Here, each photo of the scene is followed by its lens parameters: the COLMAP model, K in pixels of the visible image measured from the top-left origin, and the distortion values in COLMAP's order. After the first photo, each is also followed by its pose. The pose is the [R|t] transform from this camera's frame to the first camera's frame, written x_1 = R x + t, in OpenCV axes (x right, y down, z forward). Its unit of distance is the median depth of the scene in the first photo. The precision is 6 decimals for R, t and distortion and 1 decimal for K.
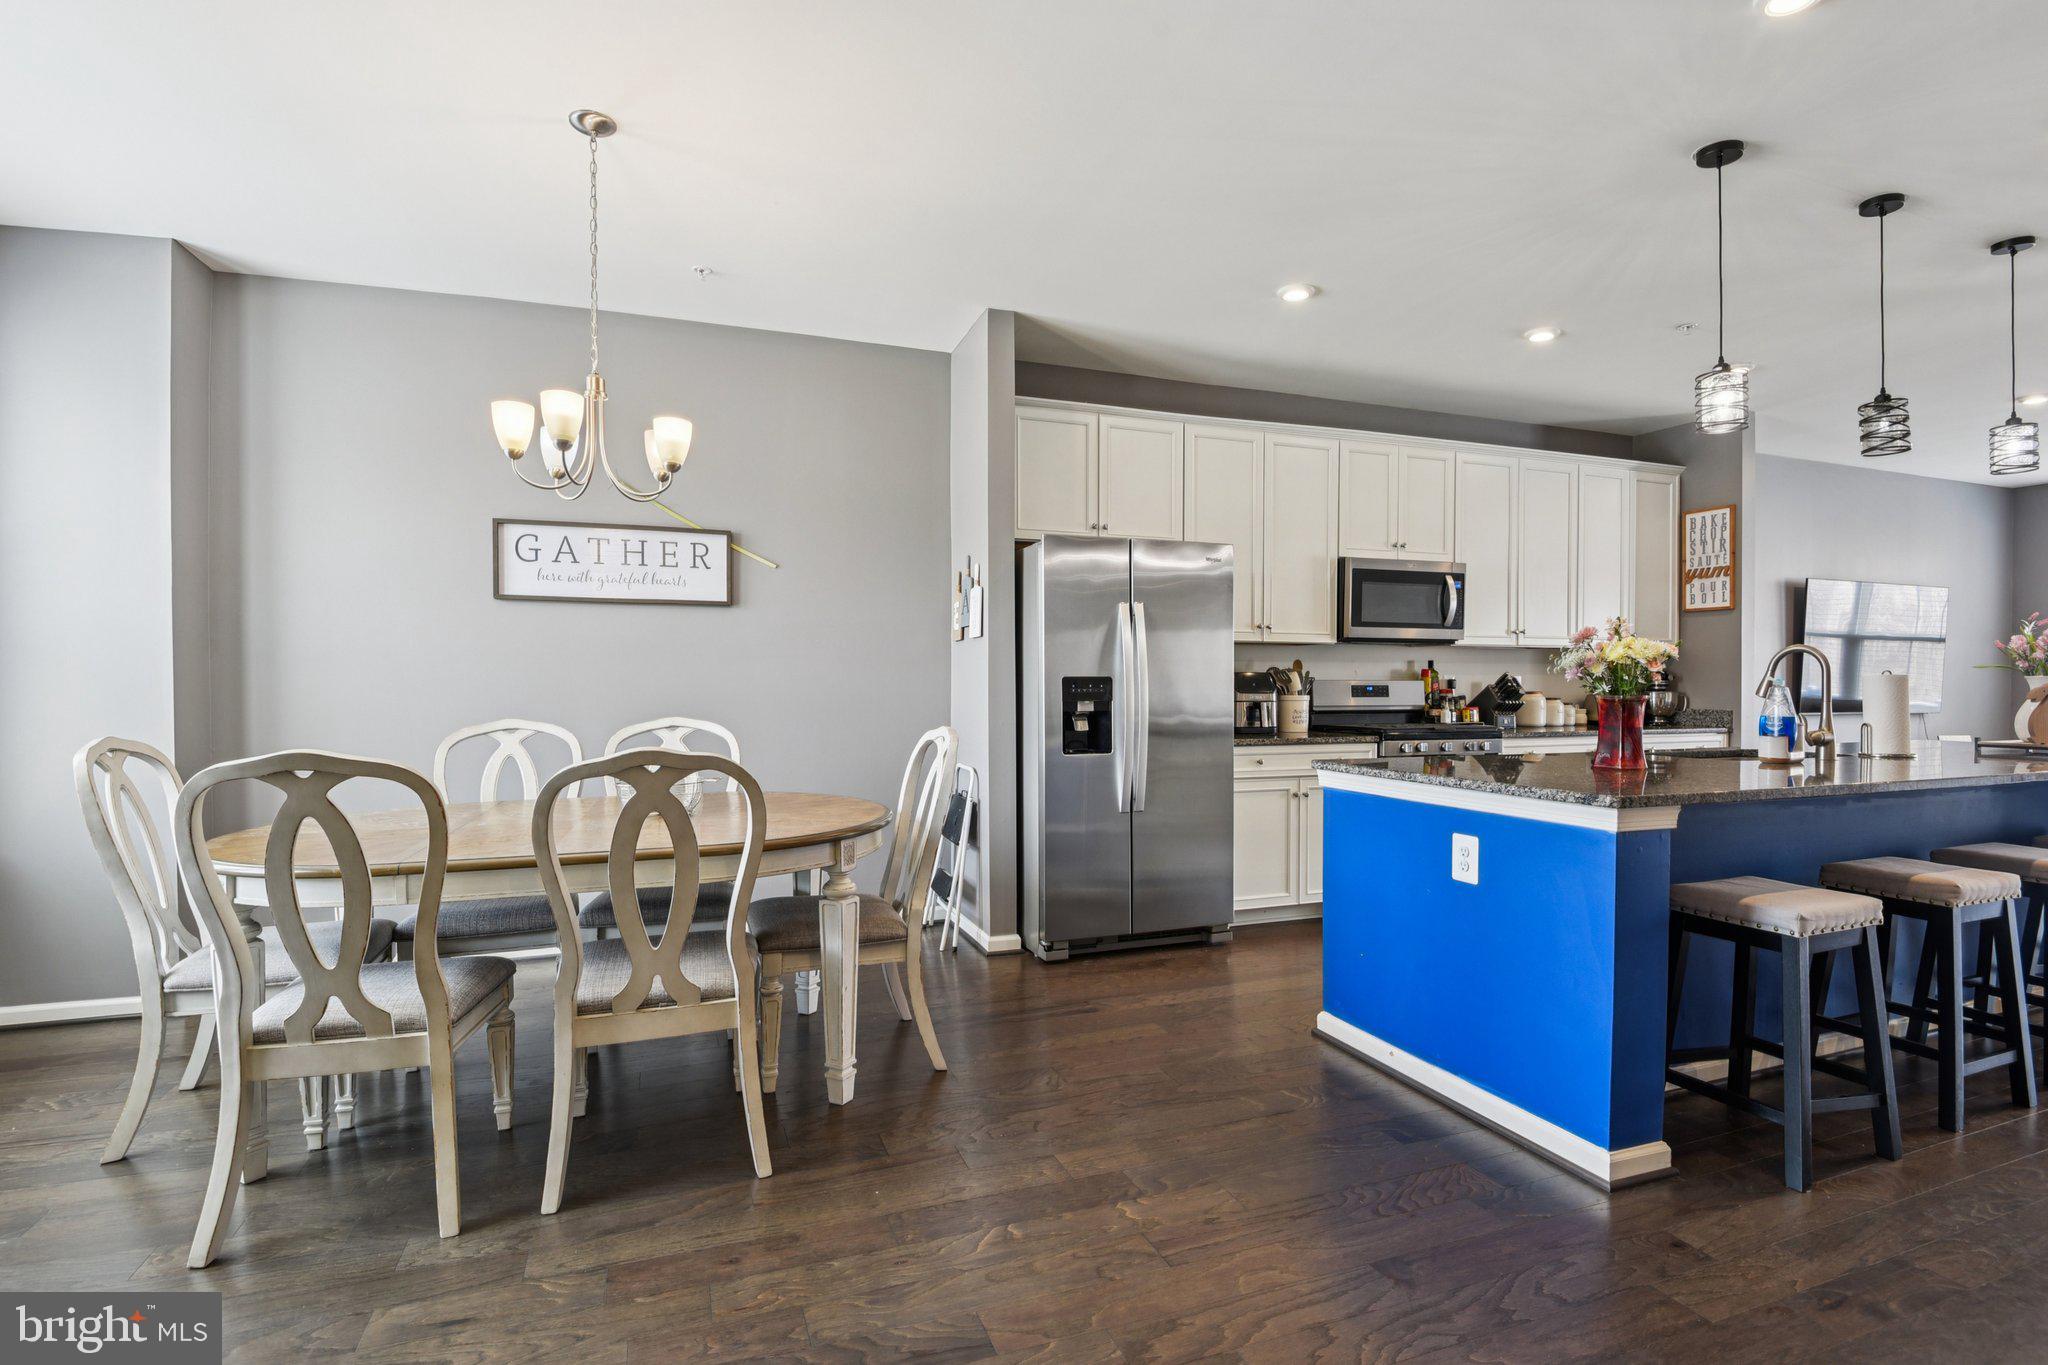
lens RADIAL K [[961.1, 0, 1017.4], [0, 961.1, 694.6], [0, 0, 1]] dist [0.000323, -0.018999]
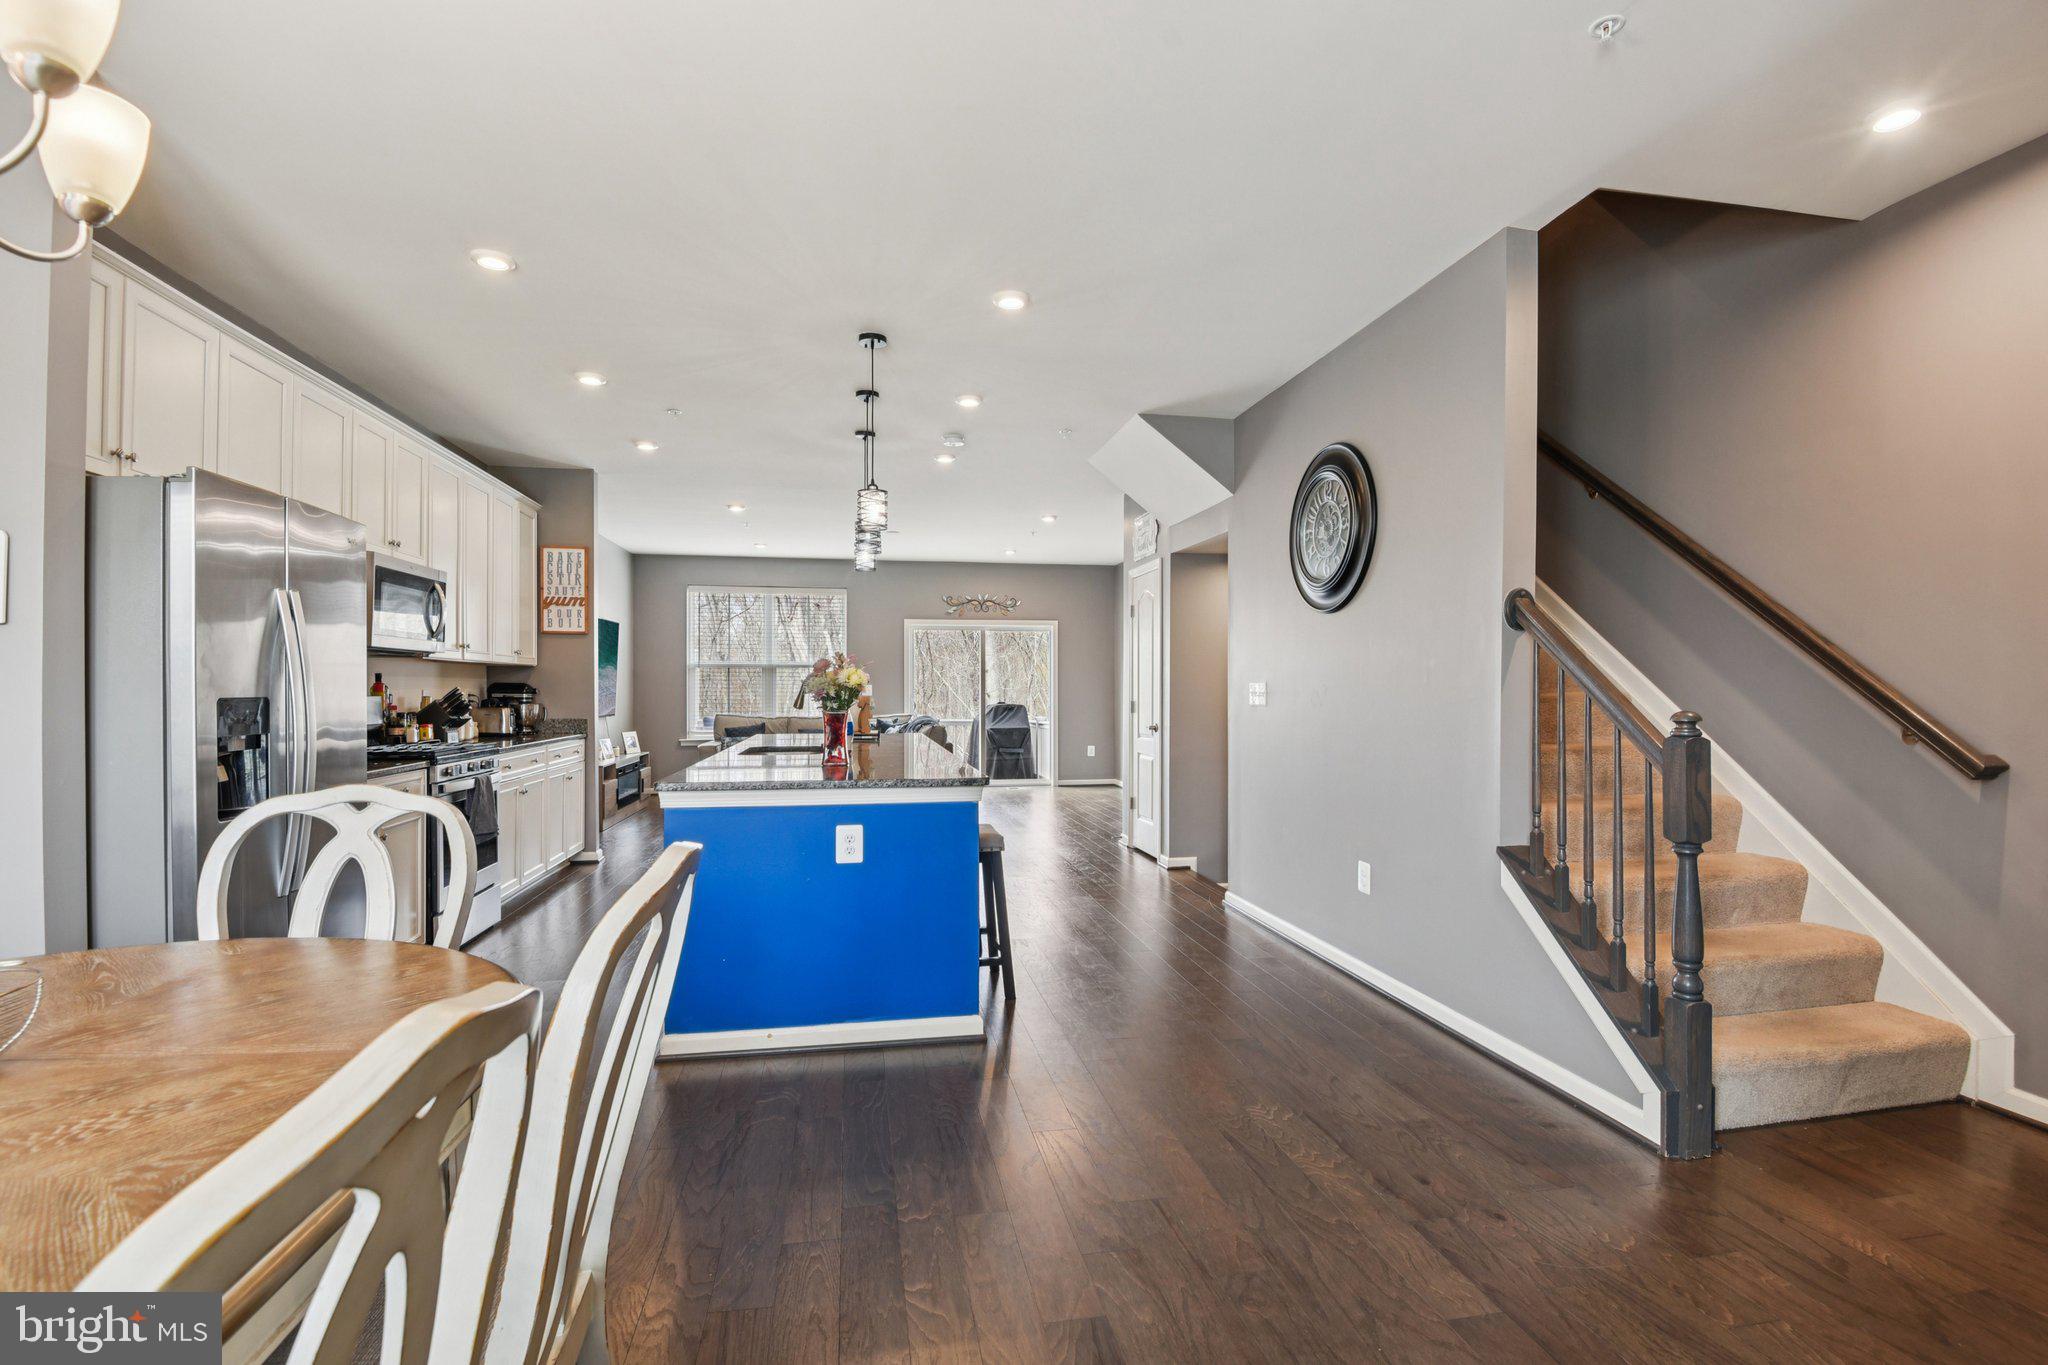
lens RADIAL K [[946.4, 0, 1024.0], [0, 946.4, 682.5], [0, 0, 1]] dist [0.026114, -0.019648]
pose [[0.160600, 0.006027, 0.987001, -0.381585], [0.015143, 0.999849, -0.008569, -0.011329], [-0.986903, 0.016322, 0.160484, 0.299470]]
